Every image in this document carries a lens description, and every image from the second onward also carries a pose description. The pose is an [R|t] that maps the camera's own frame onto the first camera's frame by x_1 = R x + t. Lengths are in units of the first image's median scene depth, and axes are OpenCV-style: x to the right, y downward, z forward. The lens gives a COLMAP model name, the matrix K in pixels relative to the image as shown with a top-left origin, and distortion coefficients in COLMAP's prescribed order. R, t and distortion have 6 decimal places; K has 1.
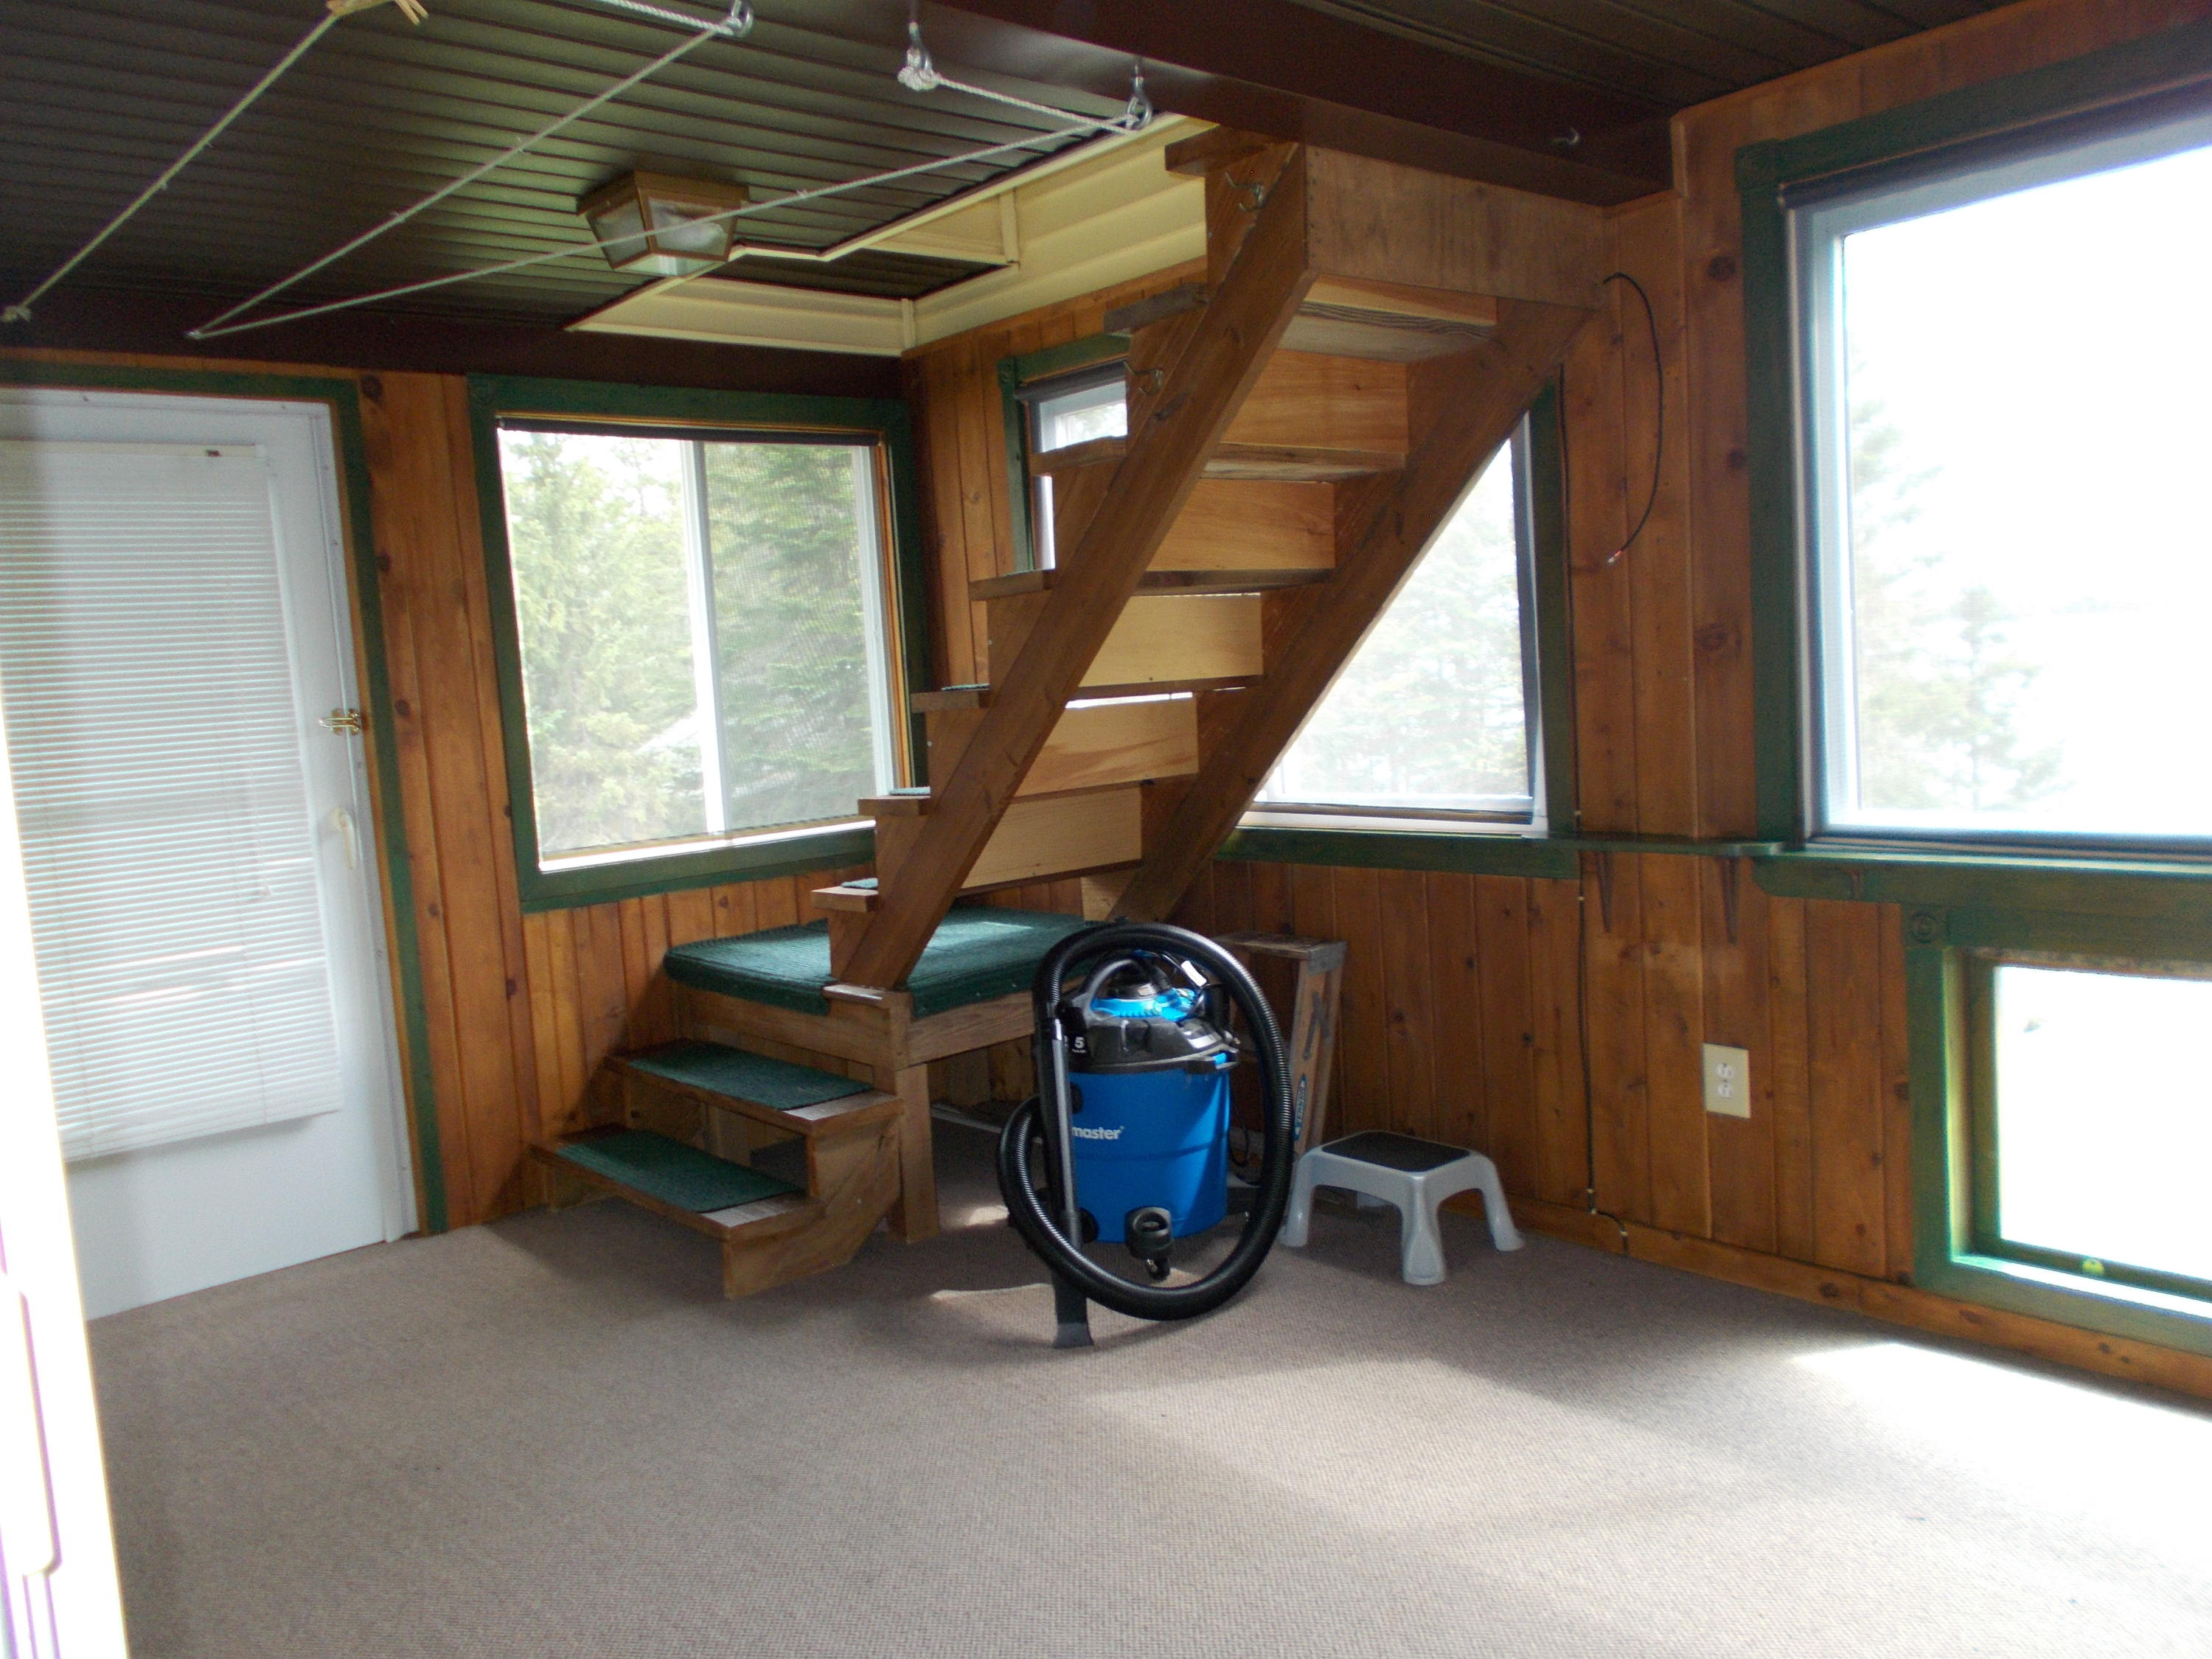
lens RADIAL K [[1698.7, 0, 1107.5], [0, 1698.7, 840.3], [0, 0, 1]] dist [0.010549, 0.008009]
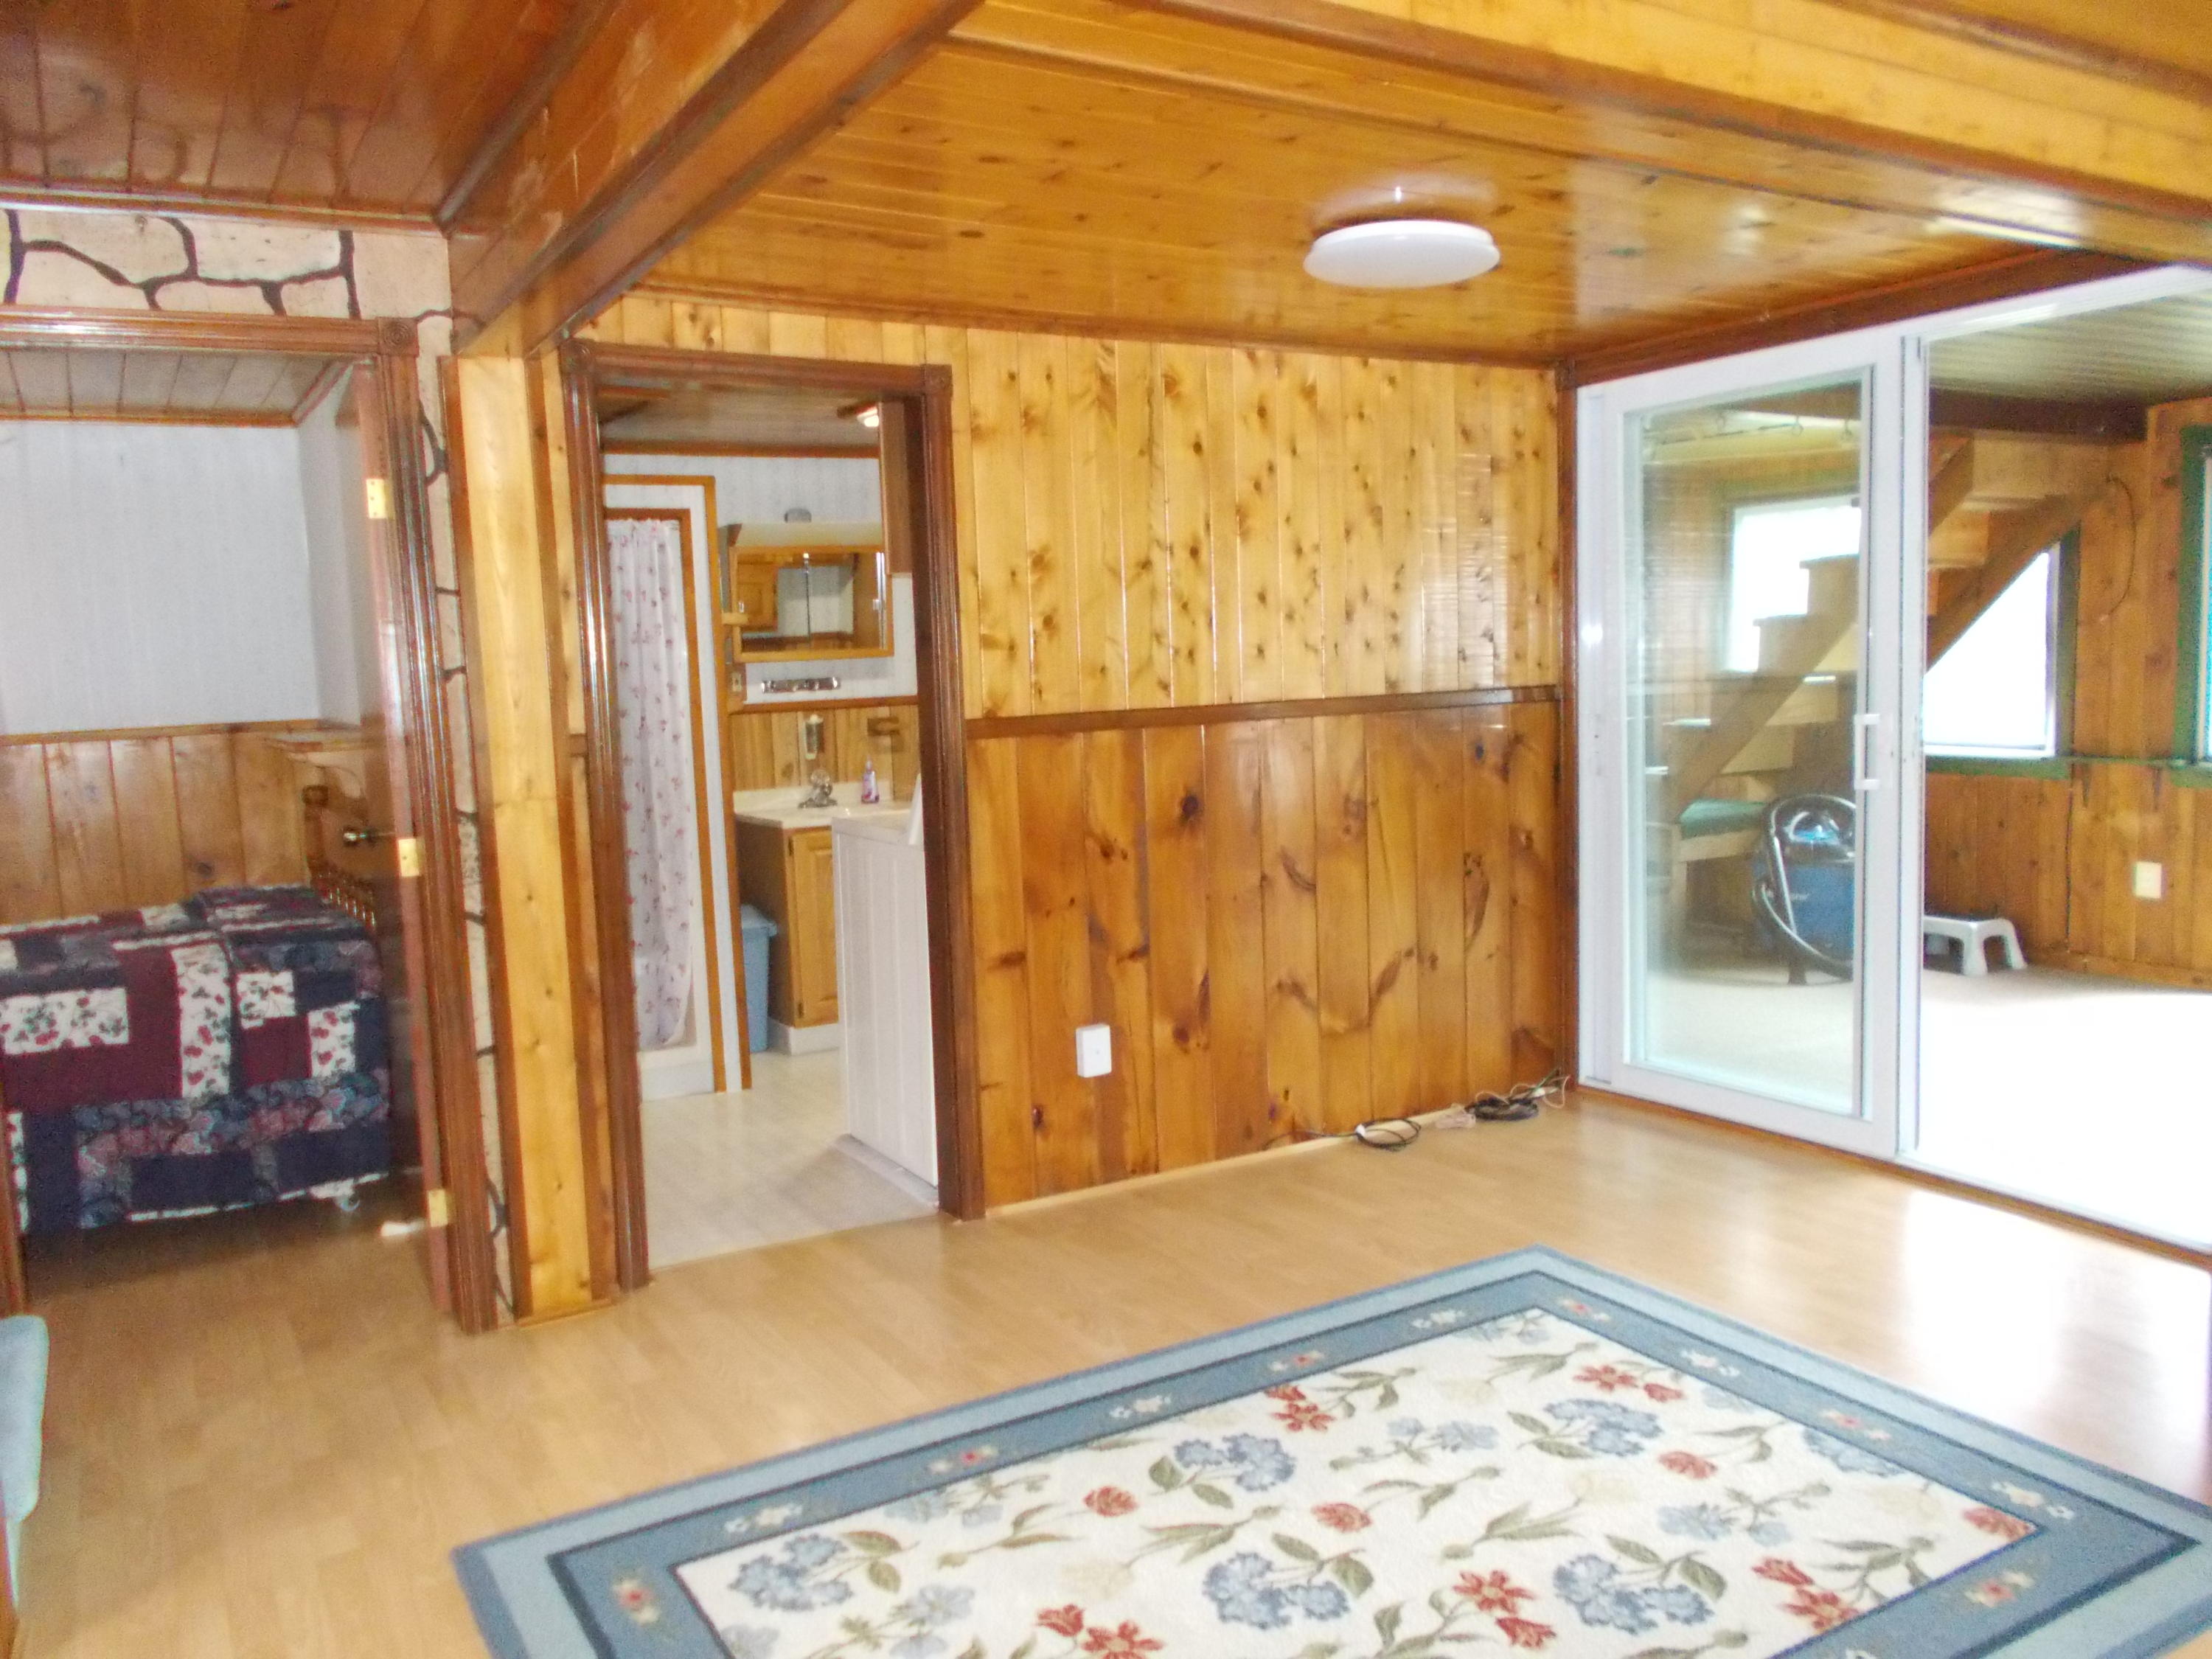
lens RADIAL K [[1698.7, 0, 1101.5], [0, 1698.7, 813.2], [0, 0, 1]] dist [0.010549, 0.008009]
pose [[0.975199, 0.060074, -0.213020, -0.403417], [-0.060170, 0.998170, 0.006040, 0.120207], [0.212993, 0.006927, 0.977029, -1.194923]]
